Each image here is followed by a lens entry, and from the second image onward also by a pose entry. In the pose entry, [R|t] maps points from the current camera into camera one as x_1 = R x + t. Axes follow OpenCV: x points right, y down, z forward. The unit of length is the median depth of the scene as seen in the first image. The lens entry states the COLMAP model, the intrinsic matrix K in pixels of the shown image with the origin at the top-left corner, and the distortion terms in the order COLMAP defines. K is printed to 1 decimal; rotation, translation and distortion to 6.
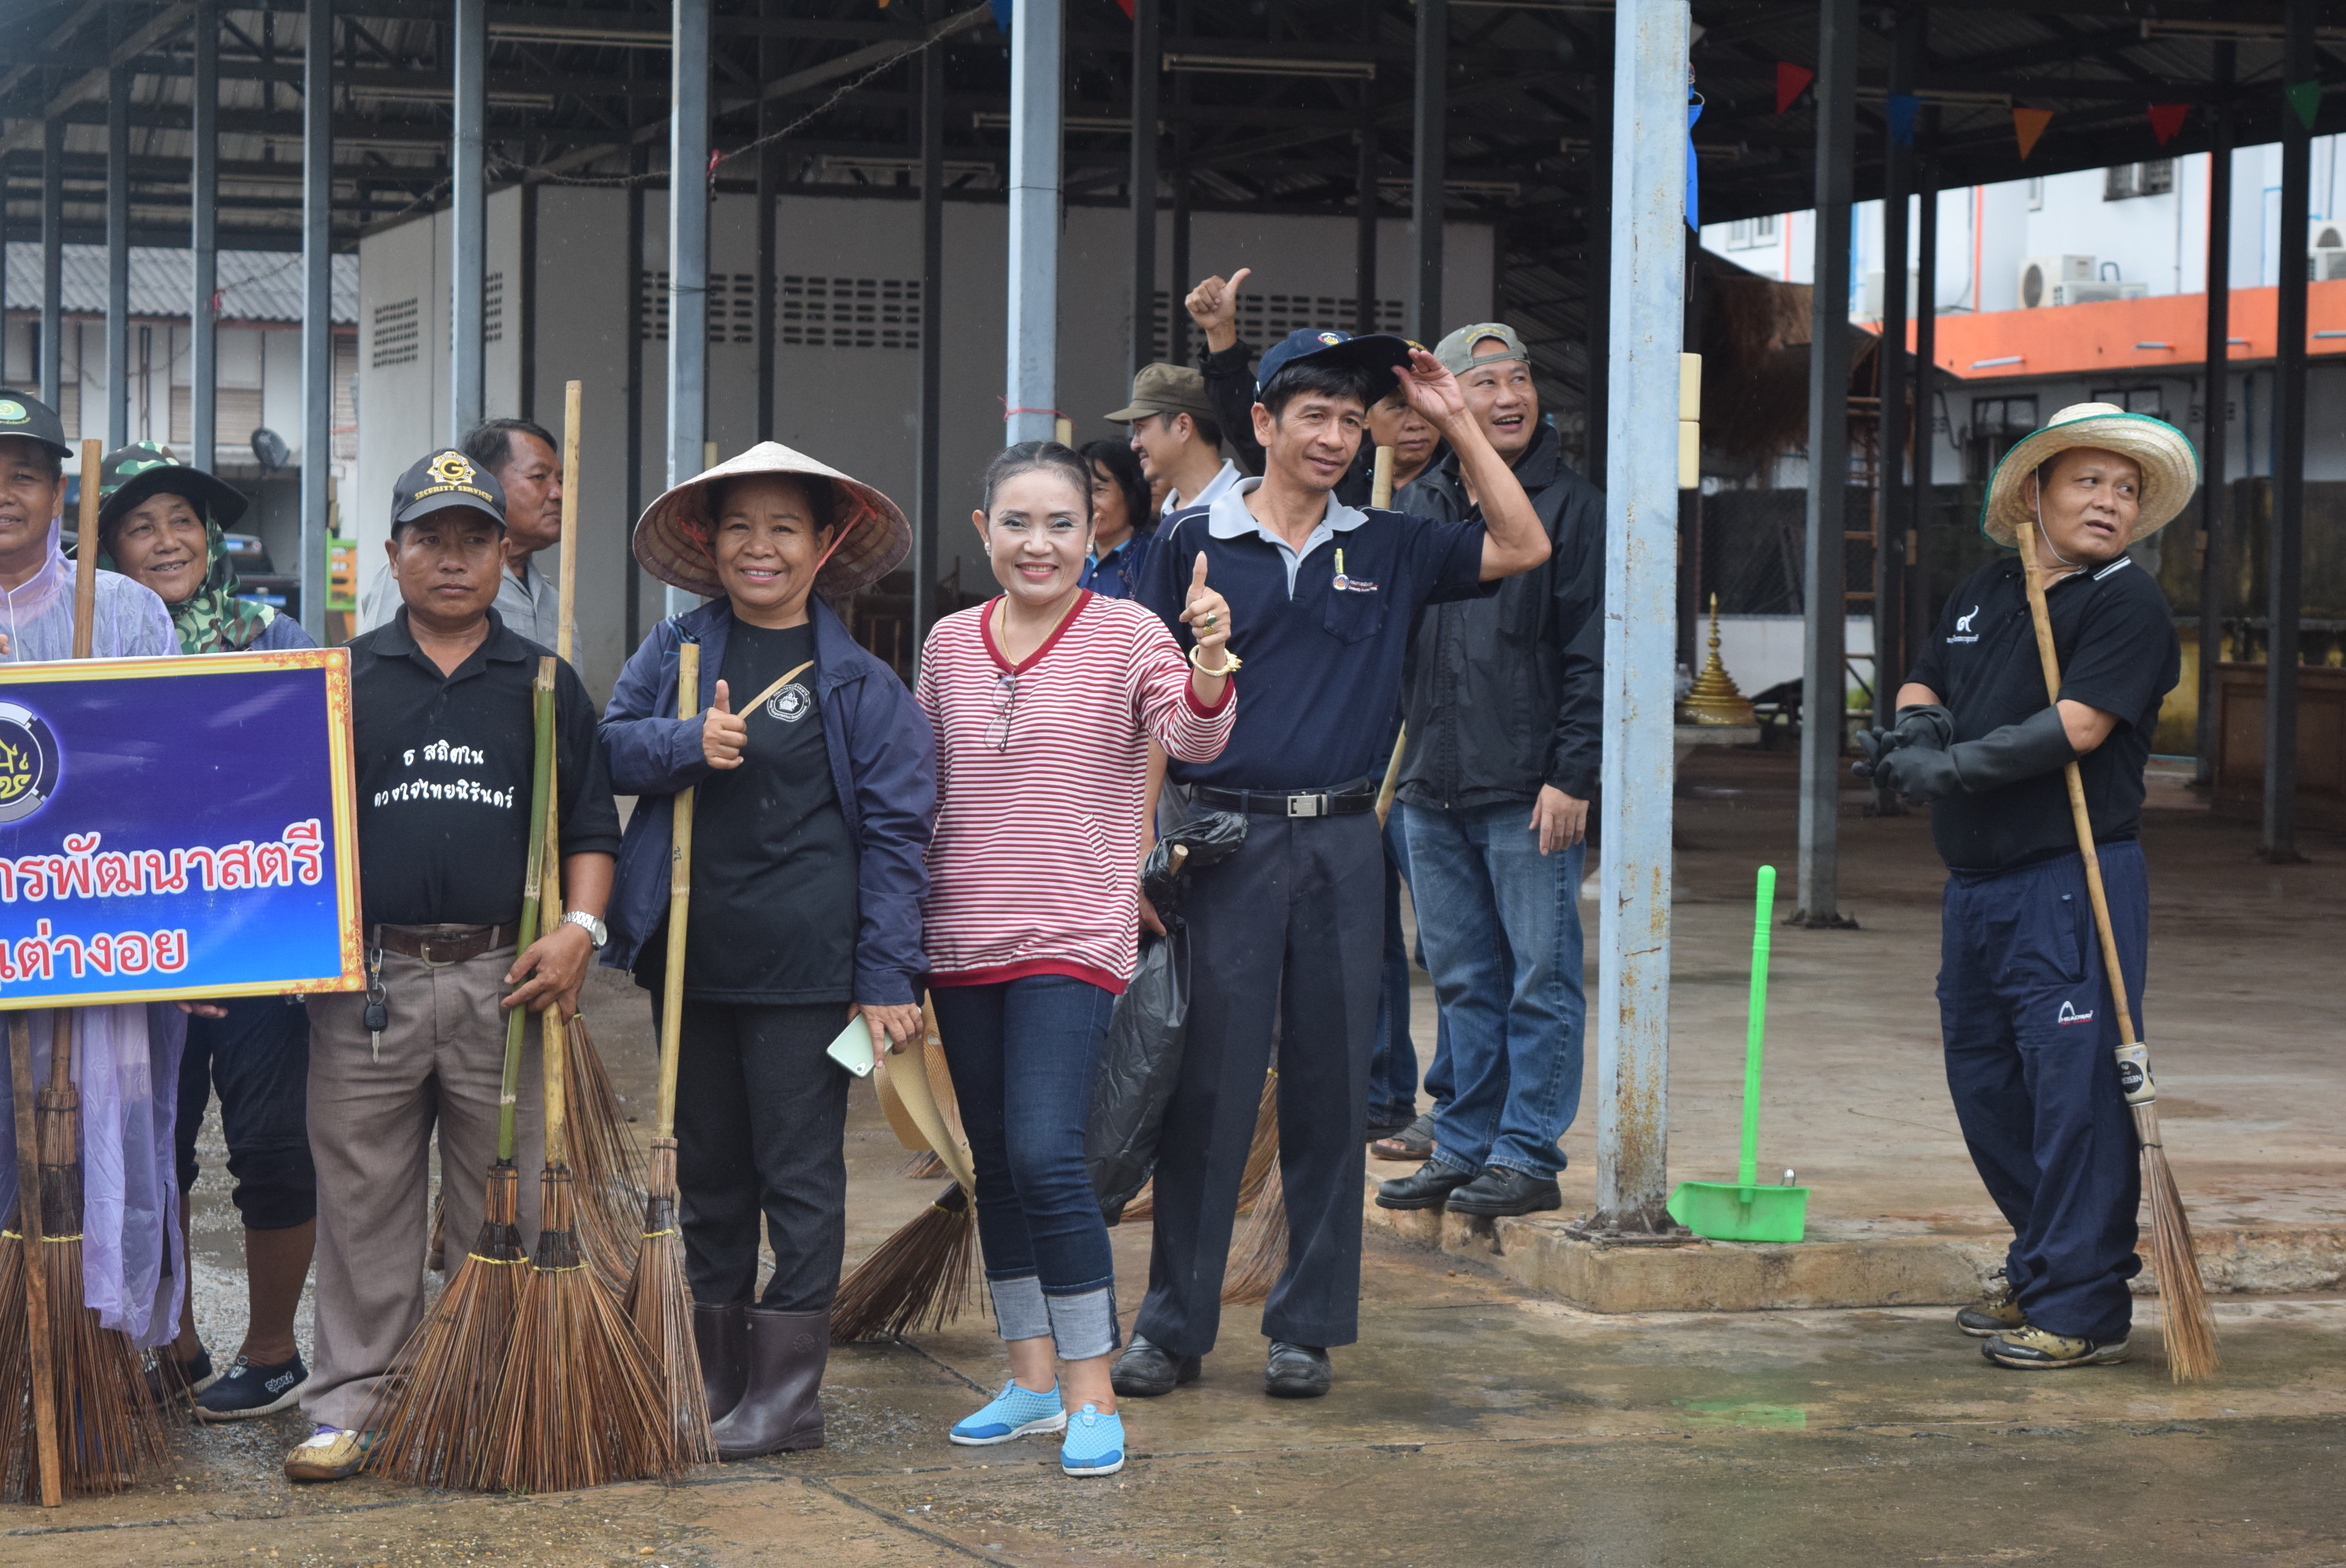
lens RADIAL K [[5523.4, 0, 1156.9], [0, 5523.4, 804.8], [0, 0, 1]] dist [0.122763, 0.000000]
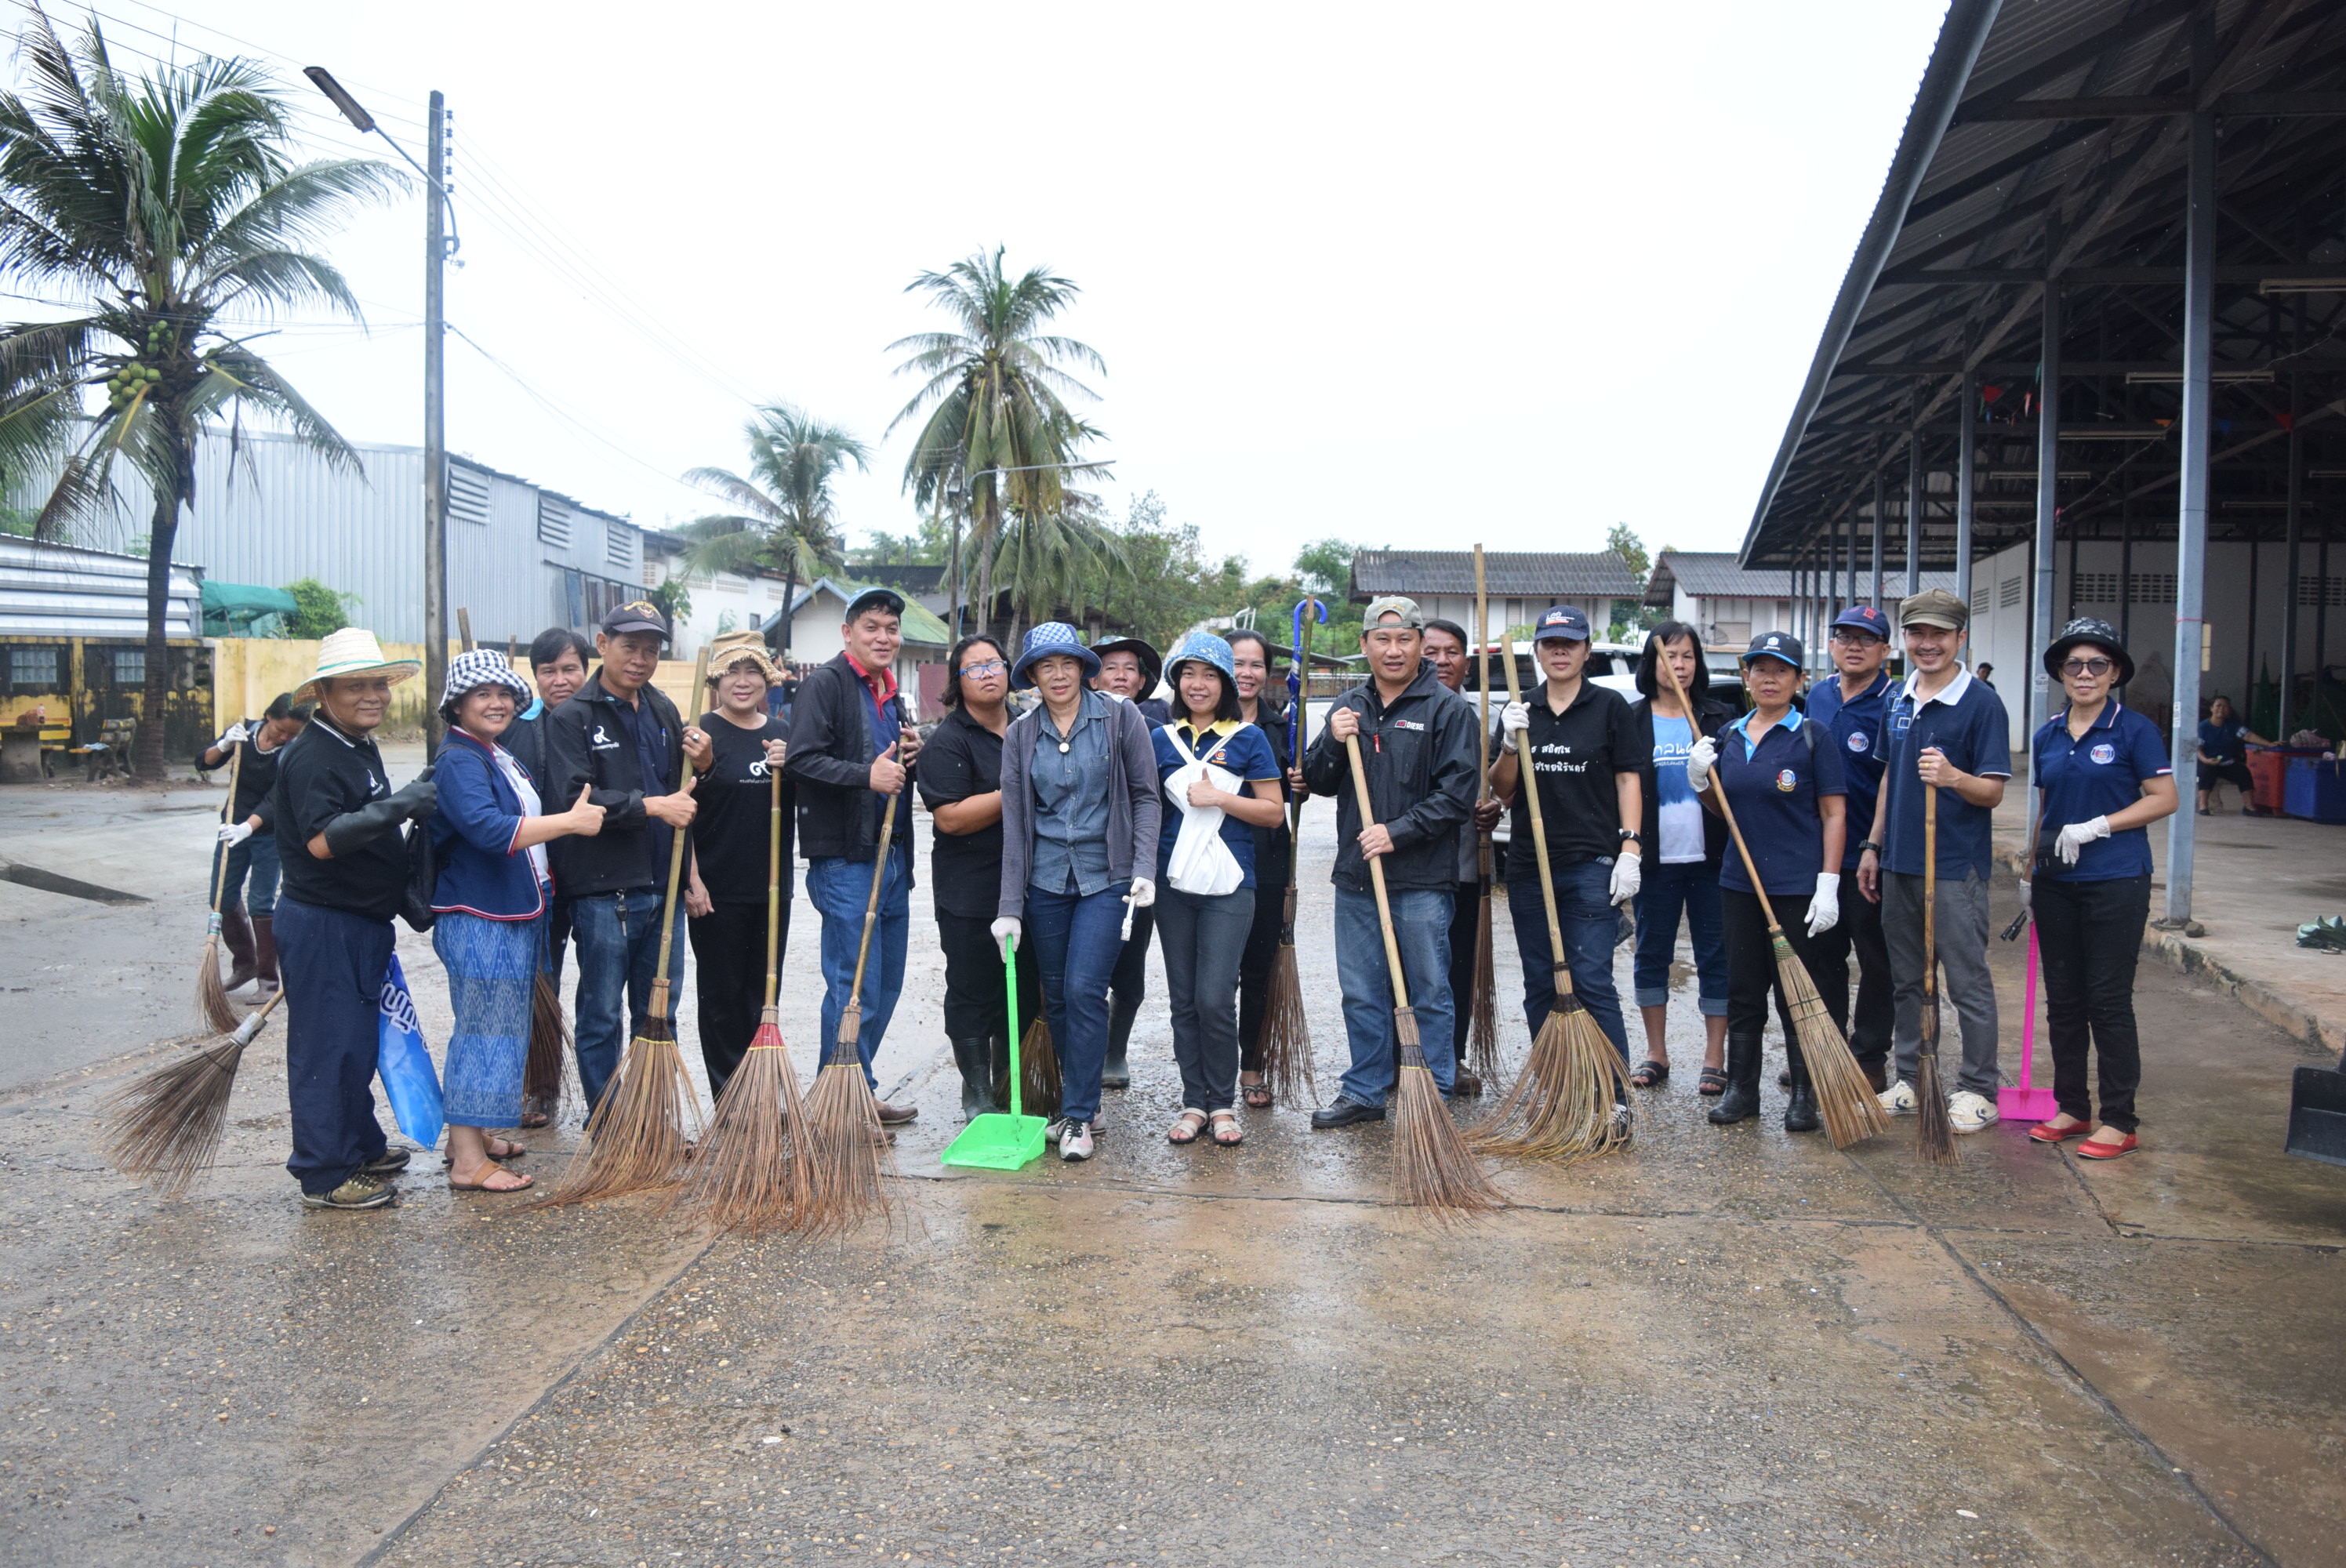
lens RADIAL K [[1921.9, 0, 1182.3], [0, 1921.9, 758.2], [0, 0, 1]] dist [-0.096698, 0.028479]
pose [[0.849187, 0.016294, -0.527841, 0.034917], [-0.020304, 0.999792, -0.001803, -0.015426], [0.527702, 0.012248, 0.849341, 0.278067]]
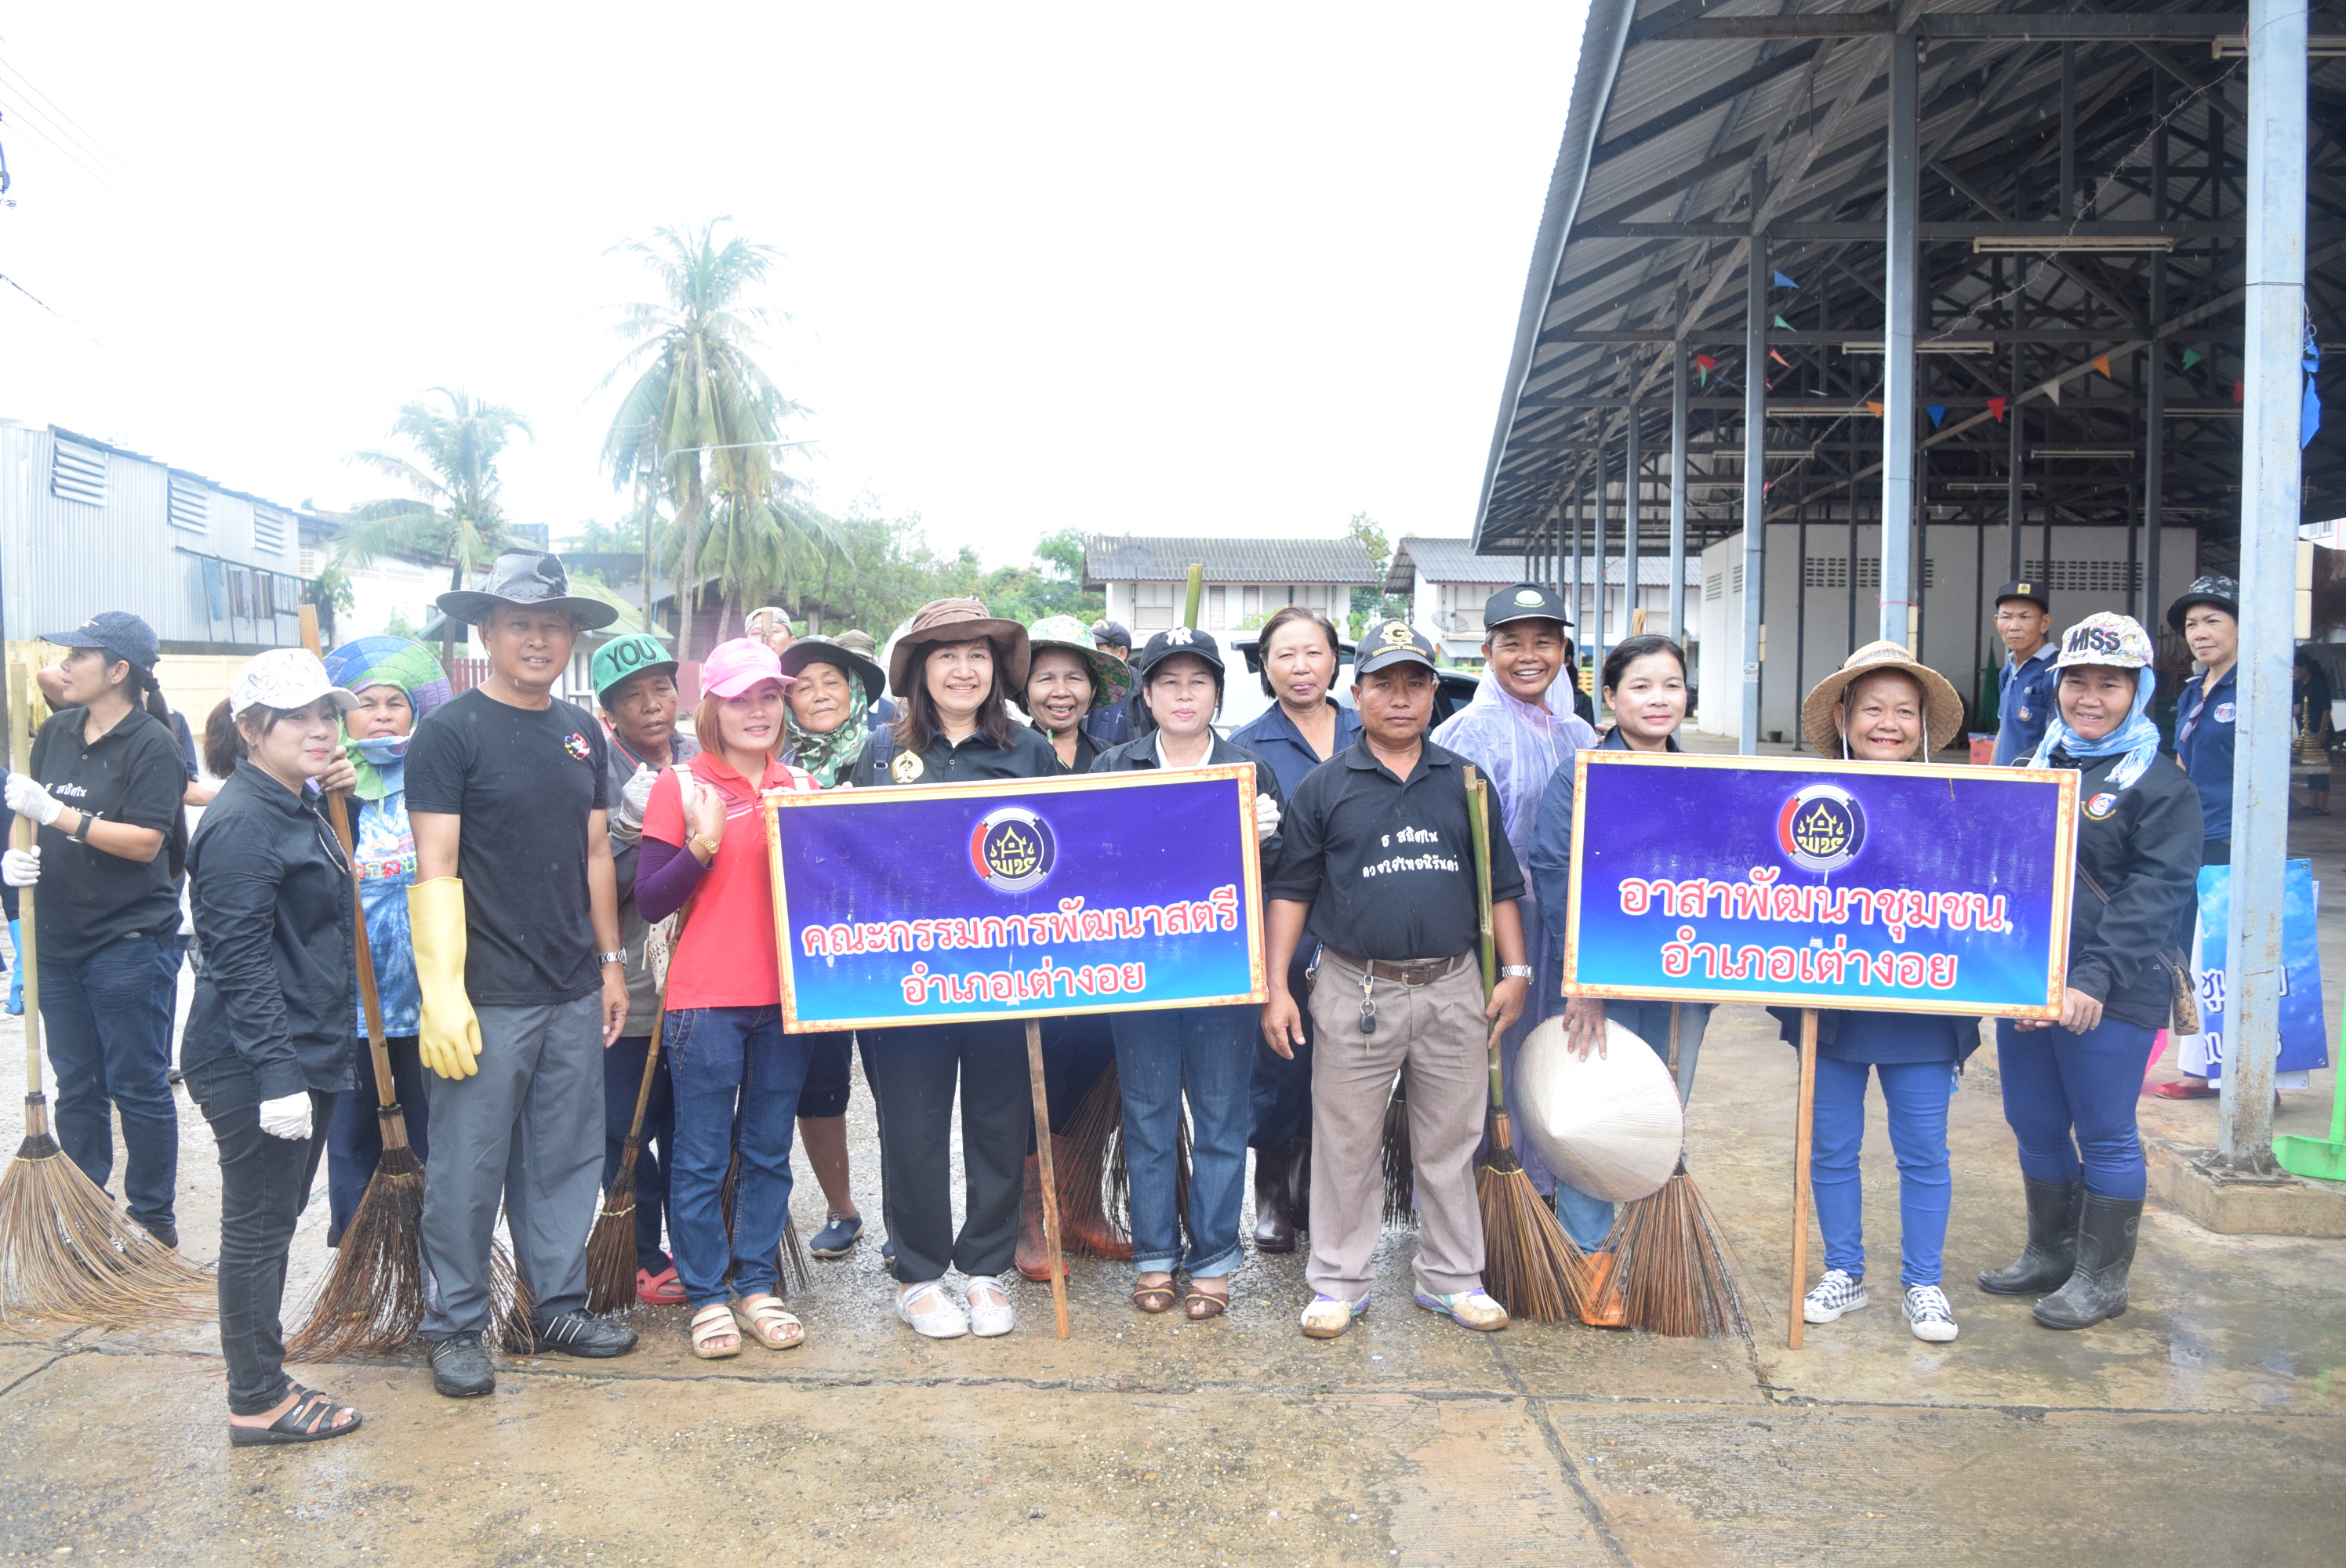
lens RADIAL K [[1921.9, 0, 1226.7], [0, 1921.9, 755.5], [0, 0, 1]] dist [-0.096698, 0.028479]
pose [[0.913001, 0.007149, -0.407895, 0.041857], [-0.007894, 0.999969, -0.000143, -0.027049], [0.407881, 0.003350, 0.913029, 0.457233]]
